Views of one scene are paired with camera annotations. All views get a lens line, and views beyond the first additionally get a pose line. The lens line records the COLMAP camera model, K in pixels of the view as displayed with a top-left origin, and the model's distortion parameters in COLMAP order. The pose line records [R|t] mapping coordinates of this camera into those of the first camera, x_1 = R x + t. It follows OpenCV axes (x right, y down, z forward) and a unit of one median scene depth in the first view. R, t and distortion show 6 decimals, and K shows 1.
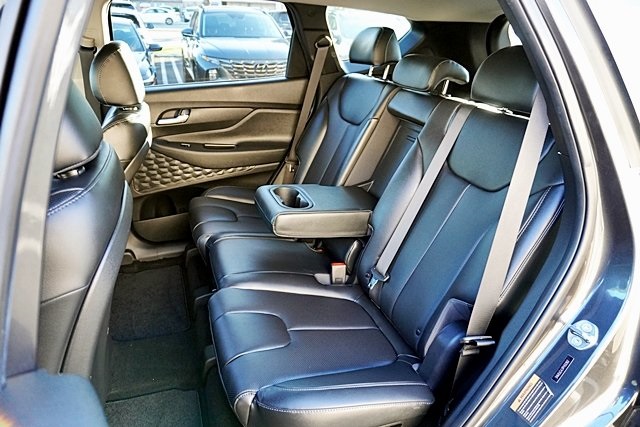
lens RADIAL K [[427.5, 0, 320.0], [0, 427.5, 213.5], [0, 0, 1]] dist [-0.017333, 0.009197]
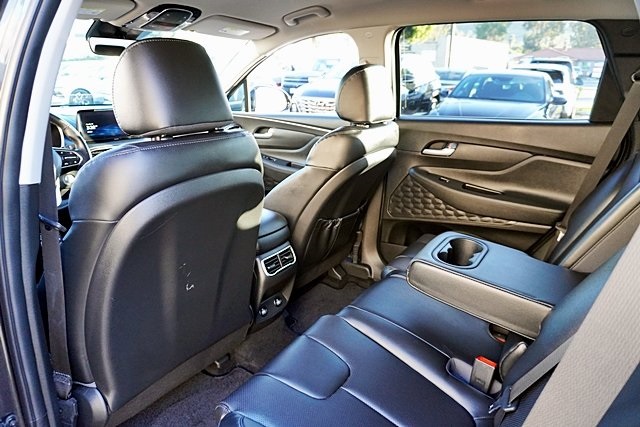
lens RADIAL K [[427.5, 0, 320.0], [0, 427.5, 213.5], [0, 0, 1]] dist [-0.017333, 0.009197]
pose [[0.610117, 0.242349, -0.754337, 0.239870], [-0.333117, 0.942297, 0.033306, -0.030681], [0.718881, 0.230961, 0.655642, 0.203553]]
